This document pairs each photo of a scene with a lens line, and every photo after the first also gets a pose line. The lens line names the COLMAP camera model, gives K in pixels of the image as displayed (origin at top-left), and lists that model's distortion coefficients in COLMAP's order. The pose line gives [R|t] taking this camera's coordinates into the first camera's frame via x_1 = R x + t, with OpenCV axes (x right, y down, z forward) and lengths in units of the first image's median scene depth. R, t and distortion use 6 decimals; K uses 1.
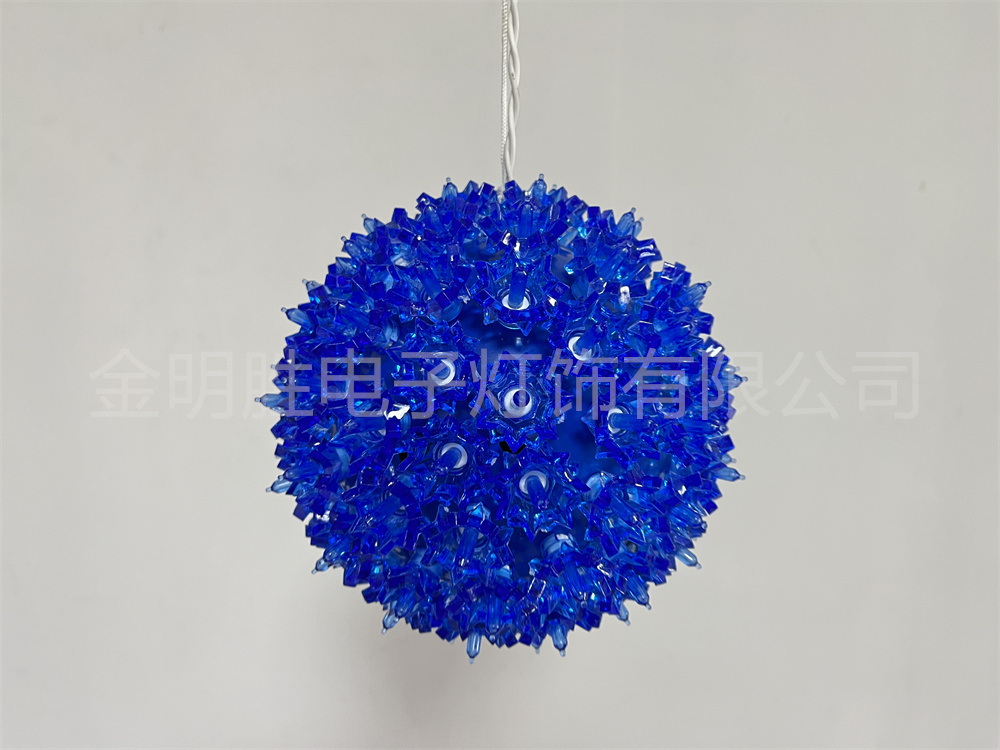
lens RADIAL K [[742.6, 0, 499.4], [0, 742.6, 374.6], [0, 0, 1]] dist [-0.014673, -0.000966]
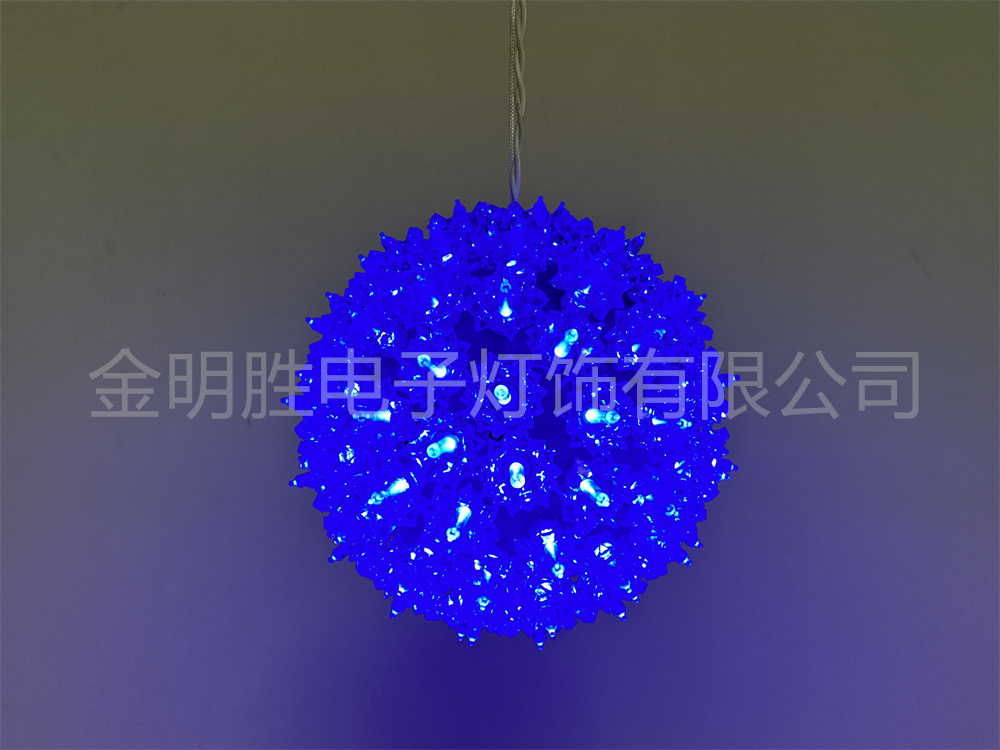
lens RADIAL K [[1110.7, 0, 501.7], [0, 1110.7, 377.1], [0, 0, 1]] dist [0.028256, 0.000000]
pose [[0.999529, 0.004590, 0.030340, -0.043013], [-0.005466, 0.999569, 0.028851, -0.041204], [-0.030194, -0.029004, 0.999123, -0.509176]]
